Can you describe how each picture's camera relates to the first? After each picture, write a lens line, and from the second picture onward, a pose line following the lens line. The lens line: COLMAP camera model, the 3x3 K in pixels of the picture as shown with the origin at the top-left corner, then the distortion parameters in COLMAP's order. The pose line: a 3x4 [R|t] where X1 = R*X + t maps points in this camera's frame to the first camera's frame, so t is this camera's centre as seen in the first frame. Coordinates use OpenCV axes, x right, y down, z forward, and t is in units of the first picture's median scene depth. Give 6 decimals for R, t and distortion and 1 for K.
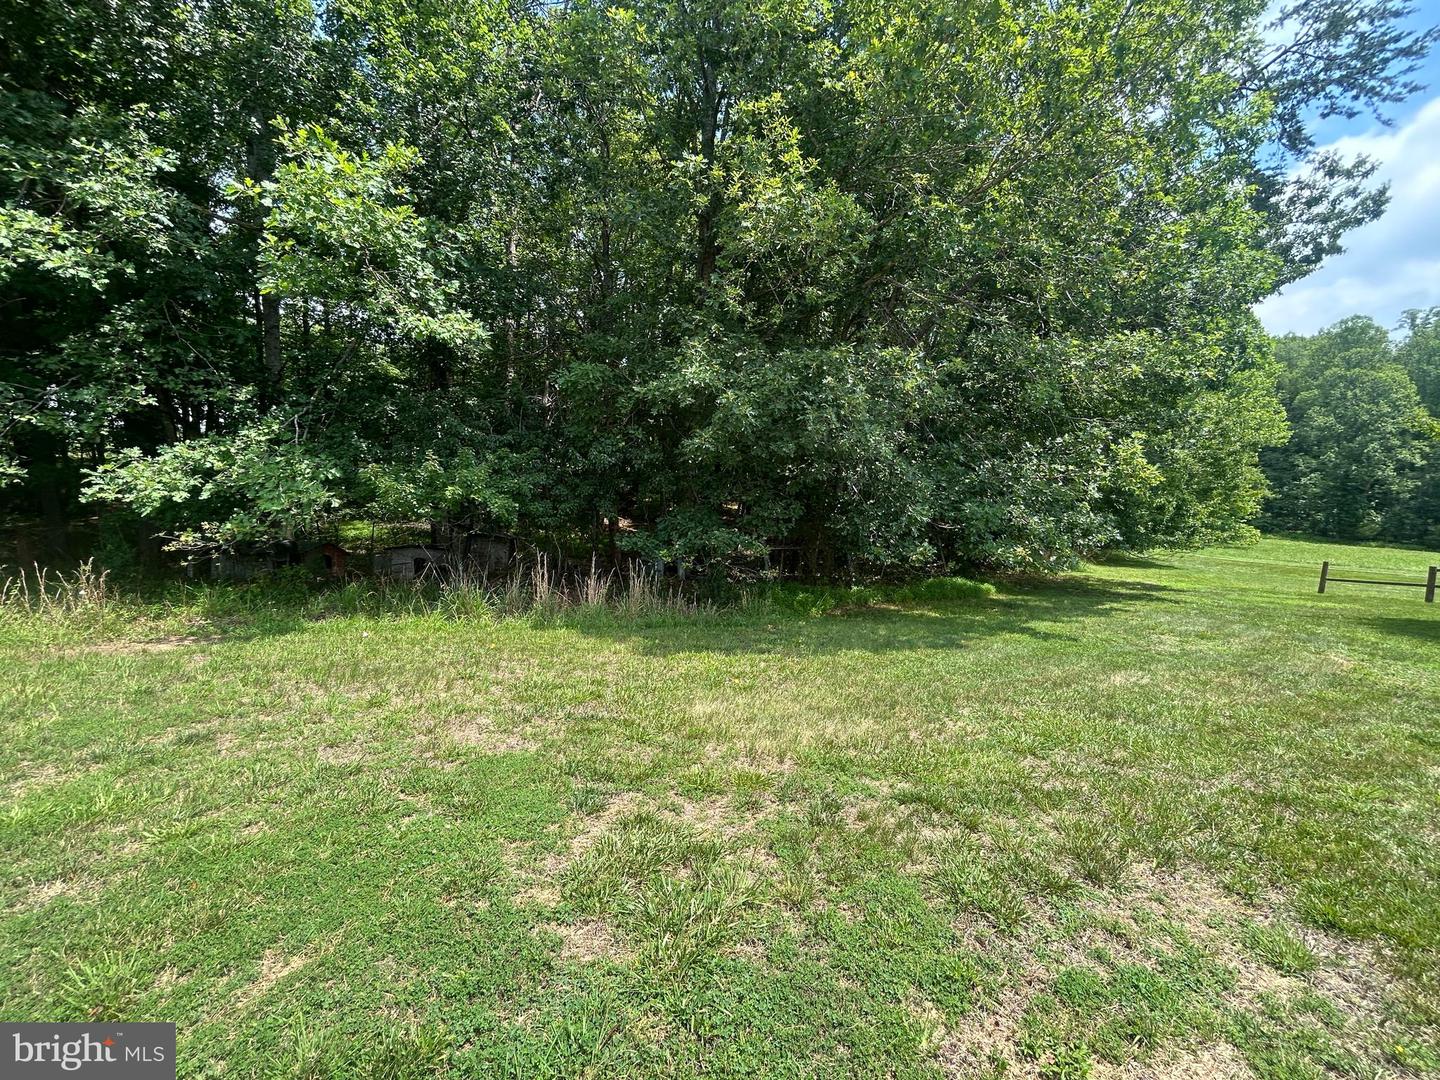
lens RADIAL K [[586.1, 0, 720.2], [0, 586.1, 539.0], [0, 0, 1]] dist [0.010090, -0.000159]
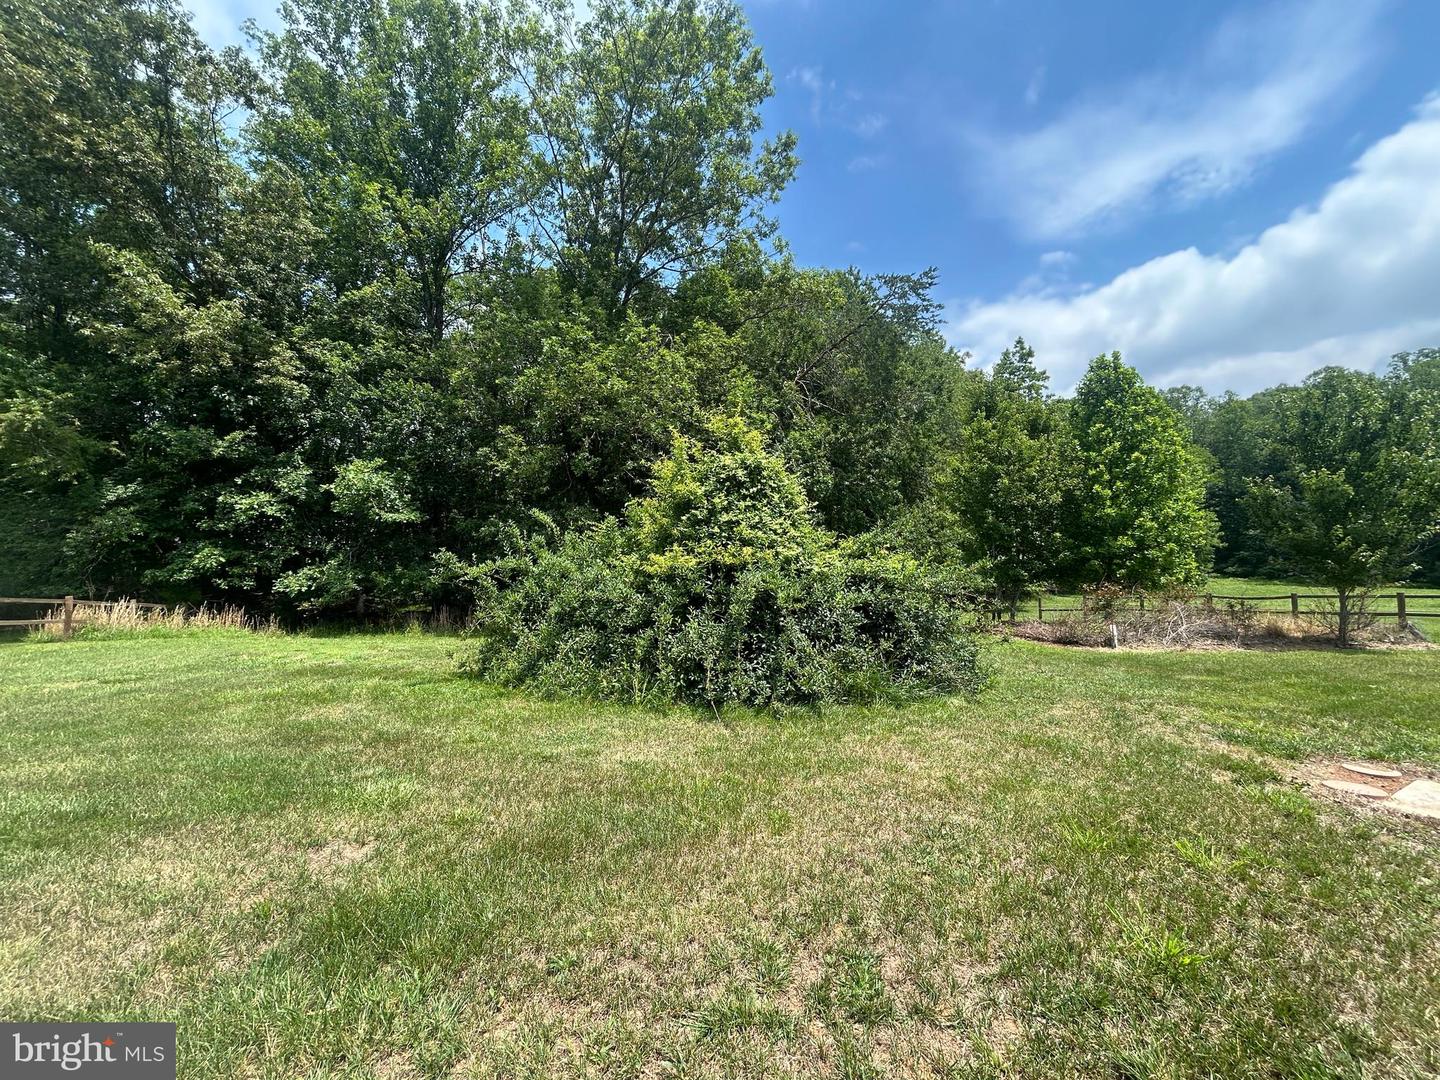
lens RADIAL K [[586.1, 0, 718.0], [0, 586.1, 539.2], [0, 0, 1]] dist [0.010090, -0.000159]
pose [[0.988832, -0.067521, -0.132863, 1.213470], [0.048791, 0.989021, -0.139490, 0.158197], [0.140823, 0.131449, 0.981270, -1.282248]]
